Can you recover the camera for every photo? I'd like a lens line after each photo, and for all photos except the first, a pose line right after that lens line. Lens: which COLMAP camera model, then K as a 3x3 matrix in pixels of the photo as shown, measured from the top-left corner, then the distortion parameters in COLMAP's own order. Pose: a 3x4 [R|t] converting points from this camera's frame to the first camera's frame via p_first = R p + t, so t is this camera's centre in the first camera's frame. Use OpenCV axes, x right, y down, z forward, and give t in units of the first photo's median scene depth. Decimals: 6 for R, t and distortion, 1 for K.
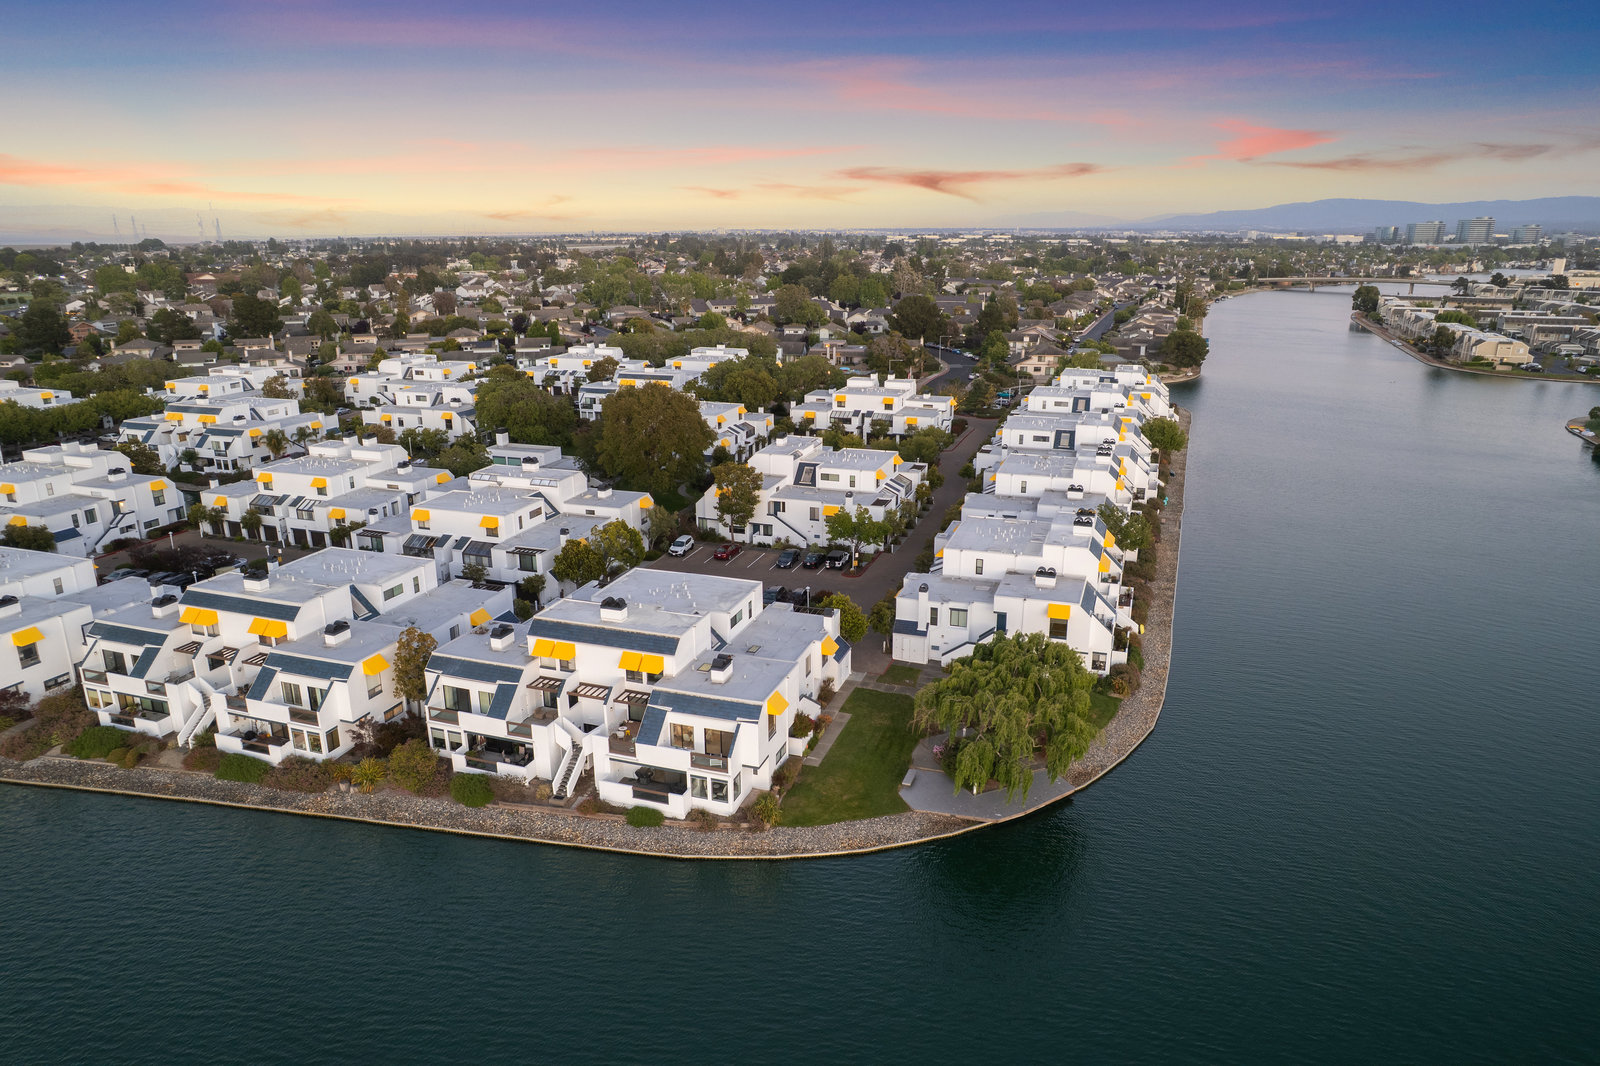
lens RADIAL K [[1025.8, 0, 808.8], [0, 1025.8, 535.1], [0, 0, 1]] dist [-0.073178, 0.066195]
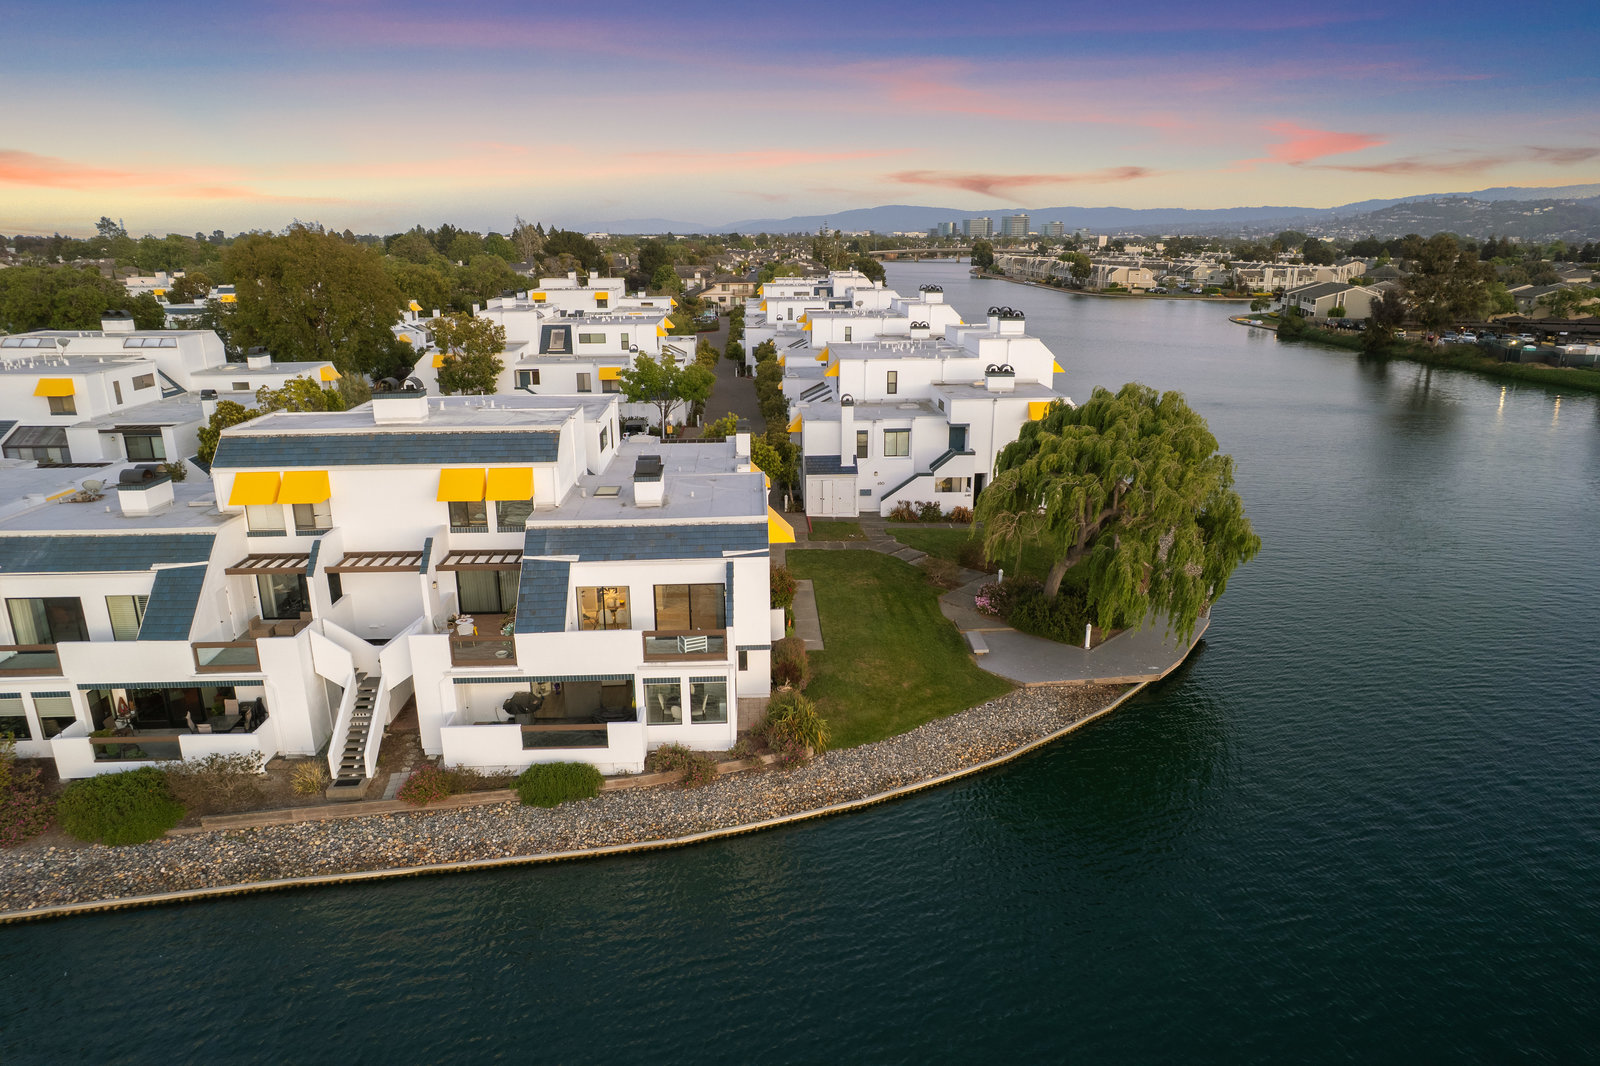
lens RADIAL K [[1025.8, 0, 808.6], [0, 1025.8, 539.6], [0, 0, 1]] dist [-0.073178, 0.066195]
pose [[0.927149, -0.106329, 0.359291, -0.158092], [0.107461, 0.994066, 0.016882, 0.126442], [-0.358954, 0.022957, 0.933073, 0.386132]]
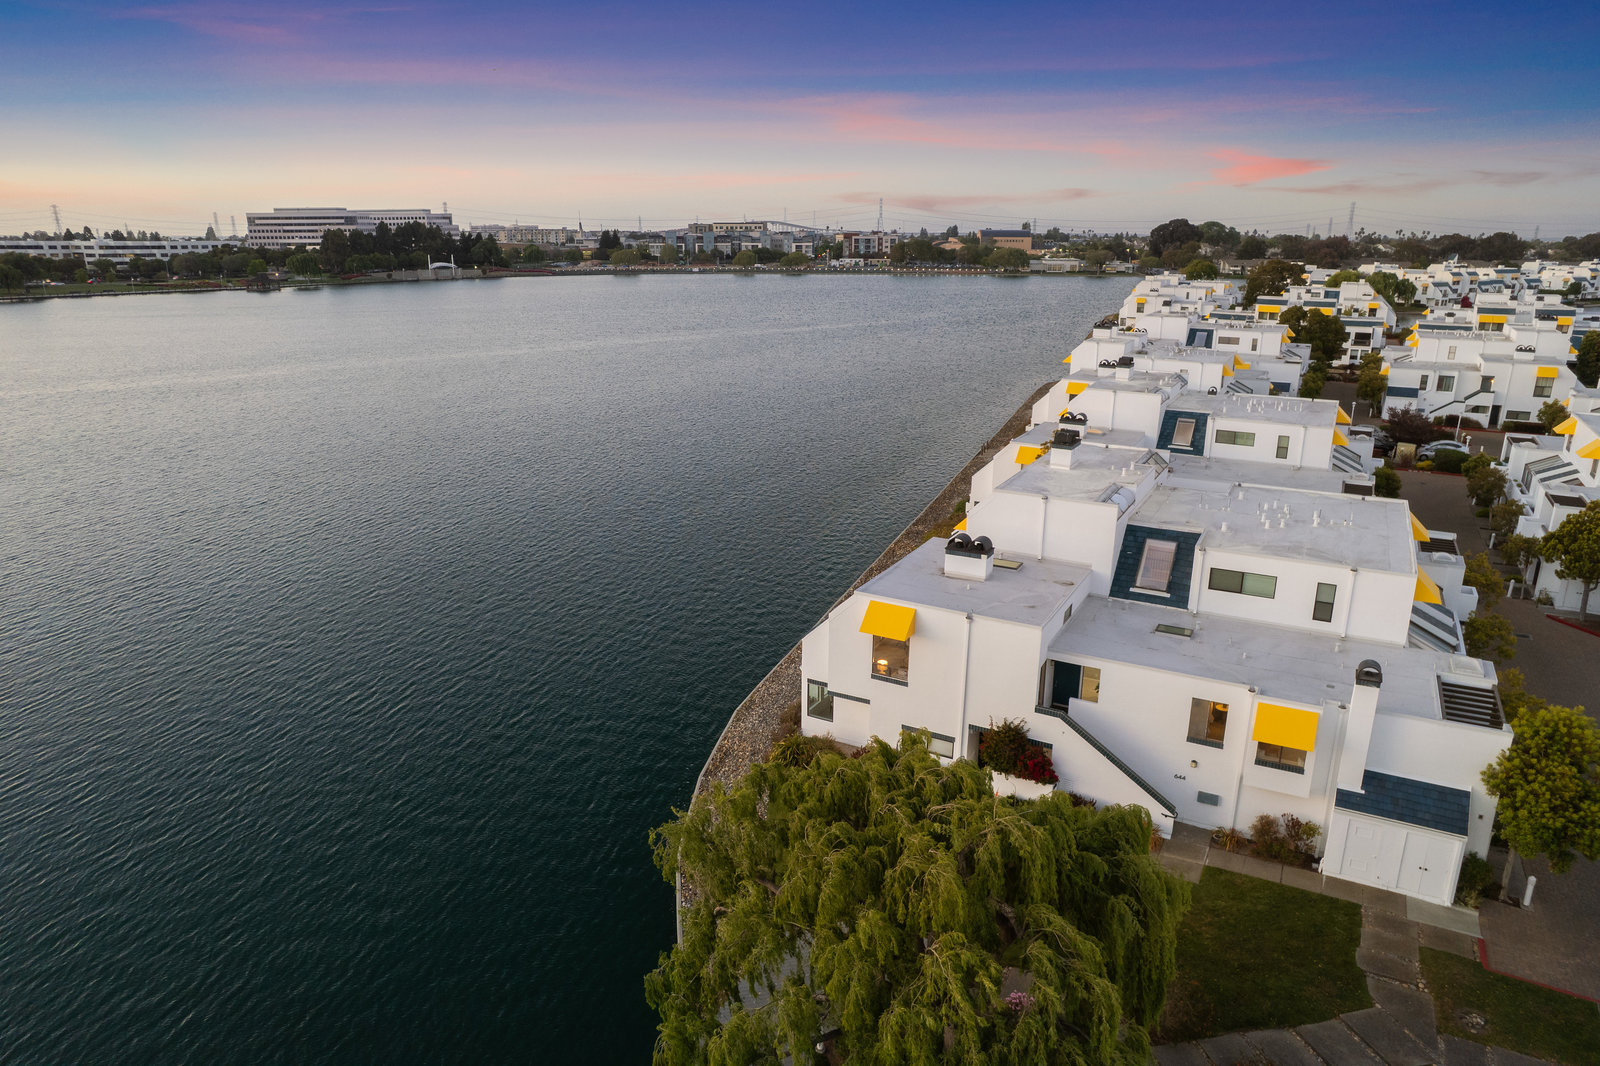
lens RADIAL K [[1025.8, 0, 809.2], [0, 1025.8, 530.8], [0, 0, 1]] dist [-0.073178, 0.066195]
pose [[-0.164846, 0.279456, -0.945902, 0.361583], [-0.287074, 0.903908, 0.317078, -0.028425], [0.943618, 0.323813, -0.068781, 0.753365]]
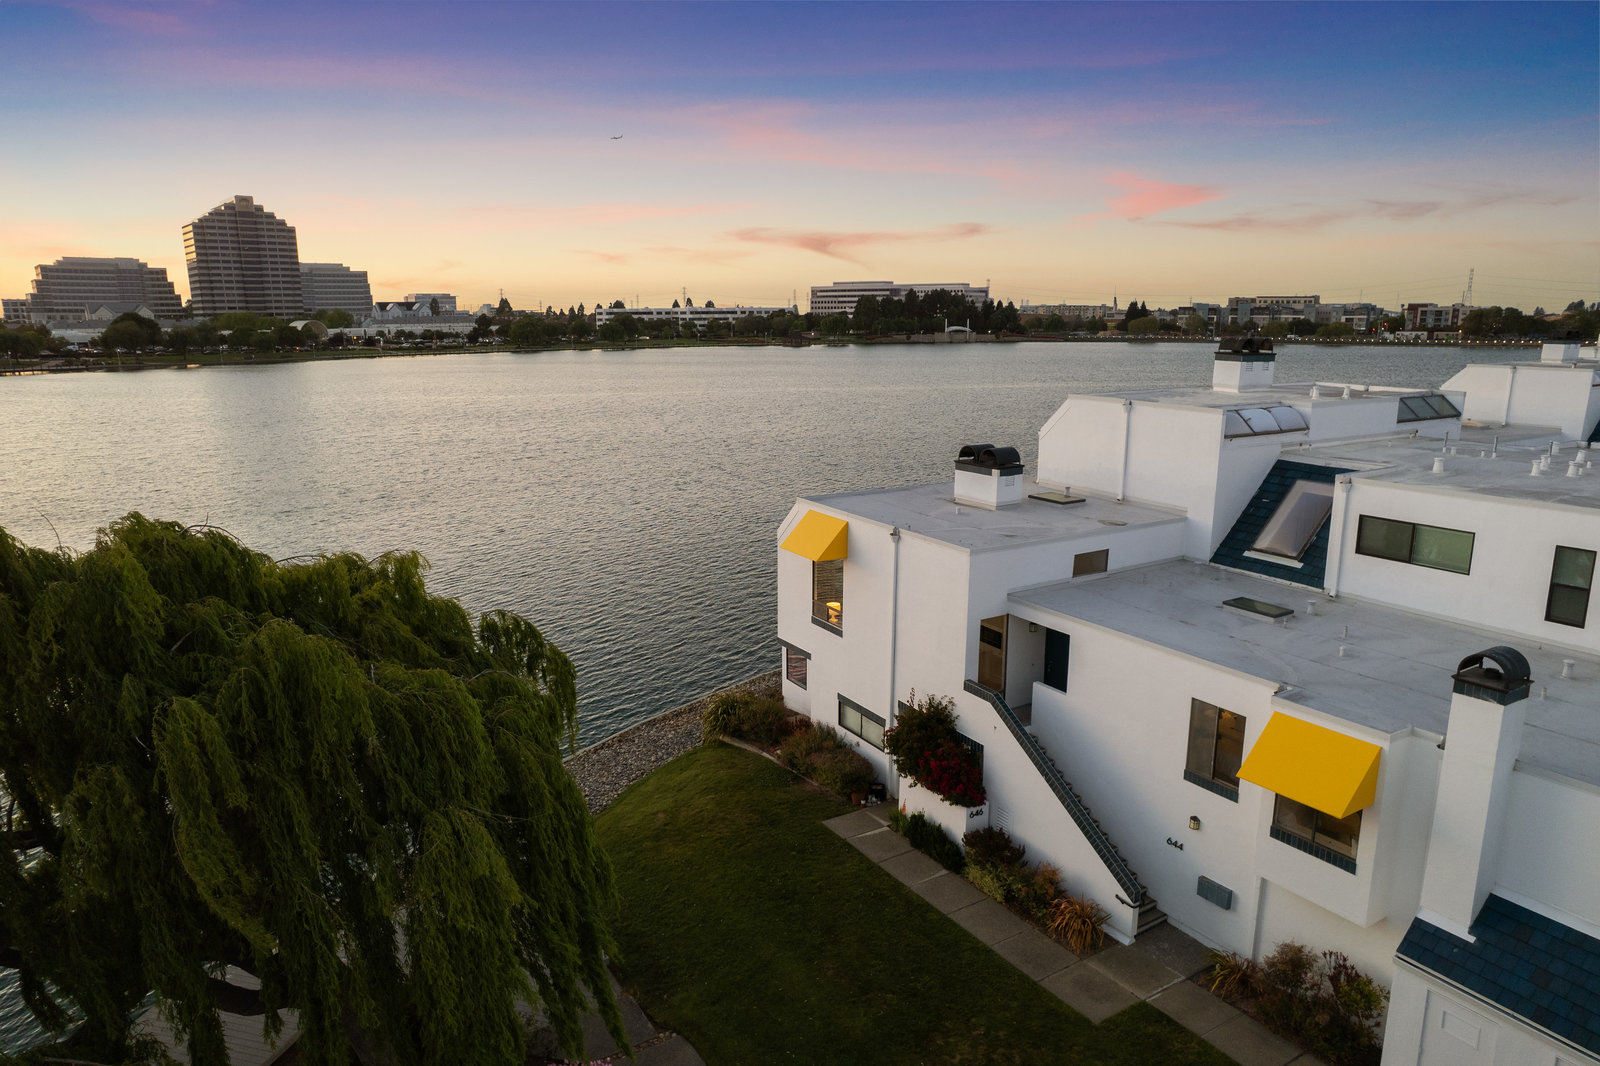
lens RADIAL K [[1025.8, 0, 798.2], [0, 1025.8, 535.6], [0, 0, 1]] dist [-0.073178, 0.066195]
pose [[-0.628624, 0.172263, -0.758391, 0.202374], [-0.219691, 0.896110, 0.385645, 0.013576], [0.746034, 0.409038, -0.525472, 0.917433]]
